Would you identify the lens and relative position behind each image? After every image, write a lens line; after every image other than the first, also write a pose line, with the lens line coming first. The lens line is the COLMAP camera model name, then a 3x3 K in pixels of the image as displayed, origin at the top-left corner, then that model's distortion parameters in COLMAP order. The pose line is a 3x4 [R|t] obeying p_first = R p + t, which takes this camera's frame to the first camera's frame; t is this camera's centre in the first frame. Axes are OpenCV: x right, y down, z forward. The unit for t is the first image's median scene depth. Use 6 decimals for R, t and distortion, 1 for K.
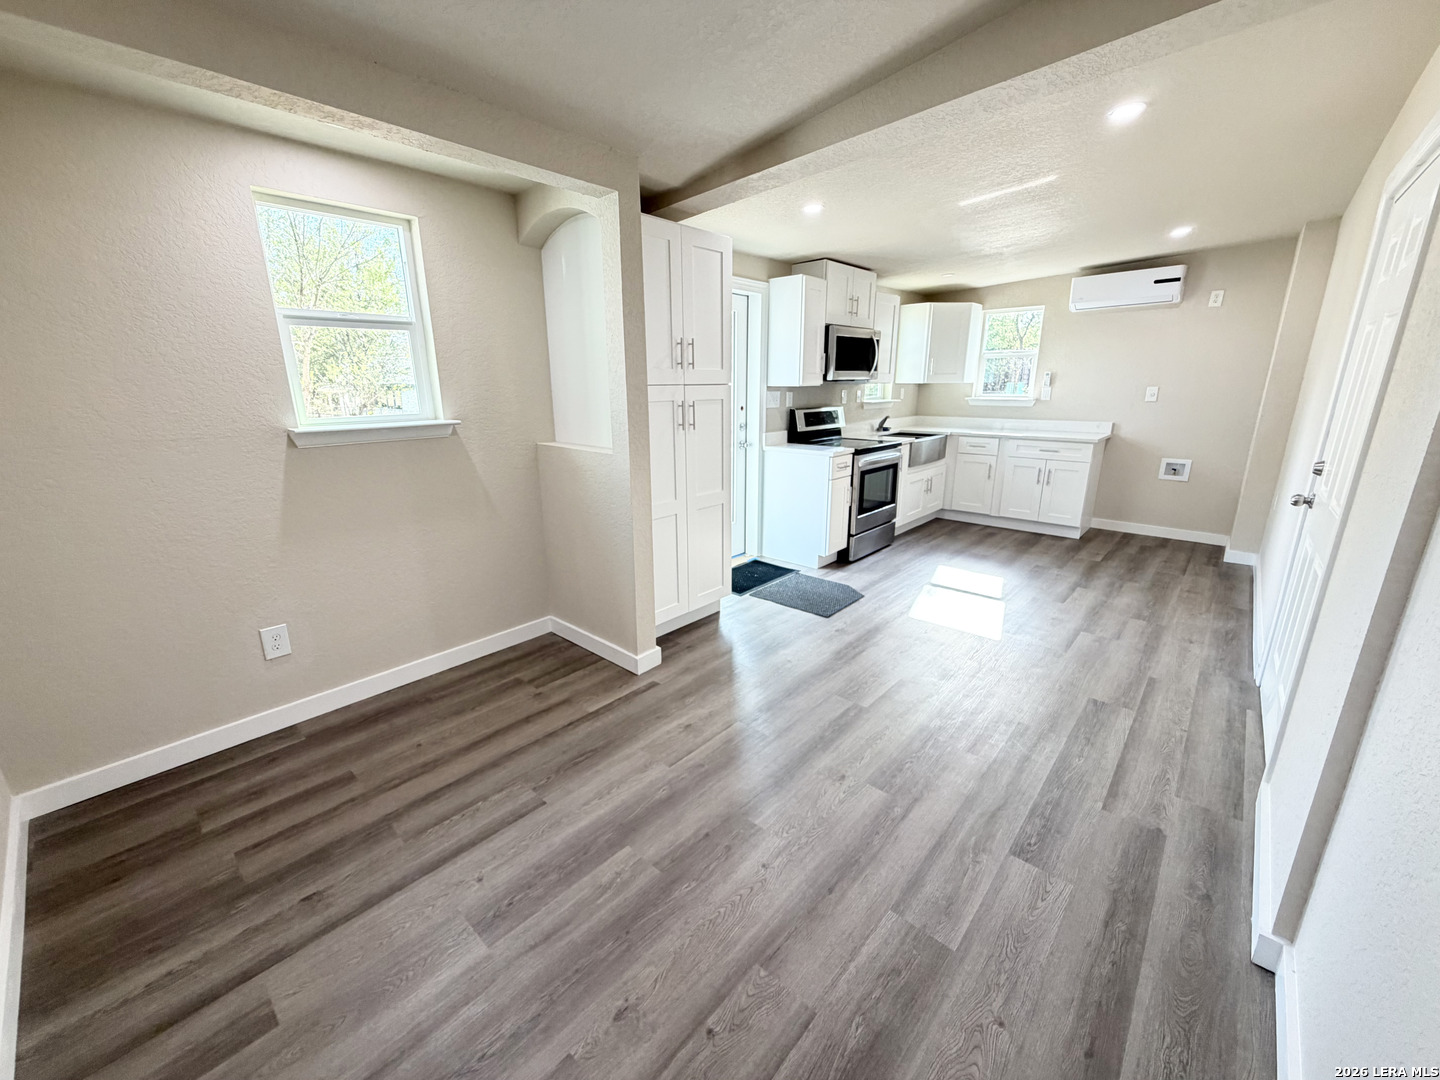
lens RADIAL K [[578.5, 0, 718.8], [0, 578.5, 543.2], [0, 0, 1]] dist [-0.000483, -0.000044]
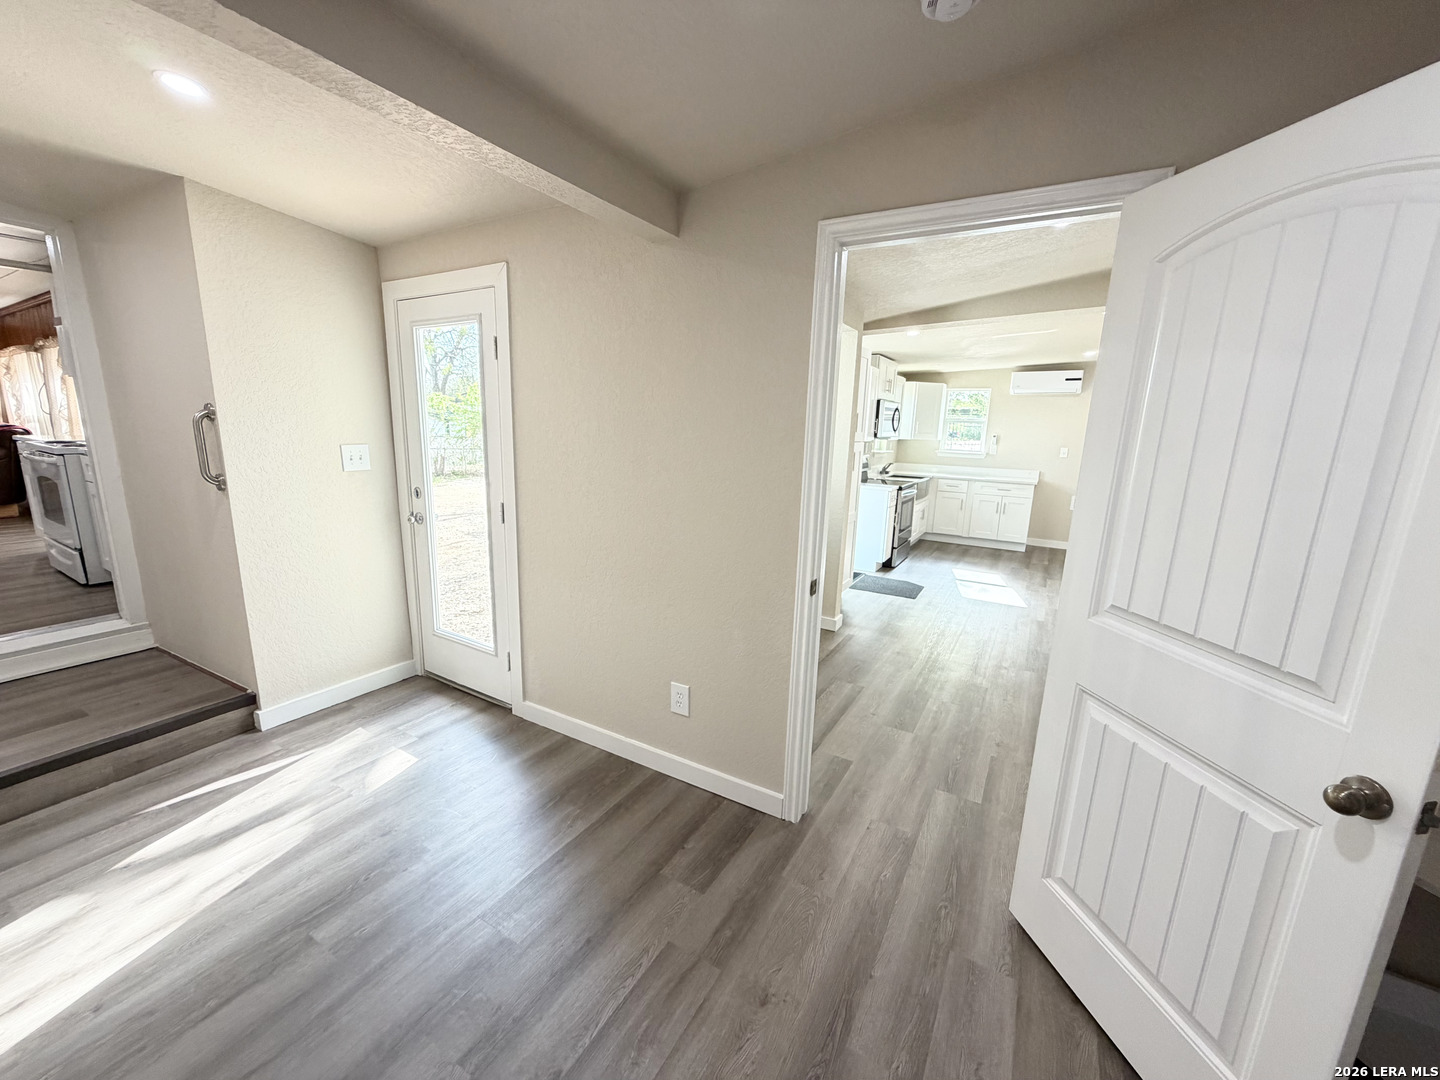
lens RADIAL K [[578.5, 0, 716.2], [0, 578.5, 543.2], [0, 0, 1]] dist [-0.000483, -0.000044]
pose [[0.978148, -0.004556, 0.207860, -0.412652], [0.018620, 0.997662, -0.065752, 0.050184], [-0.207075, 0.068185, 0.975946, -0.229447]]
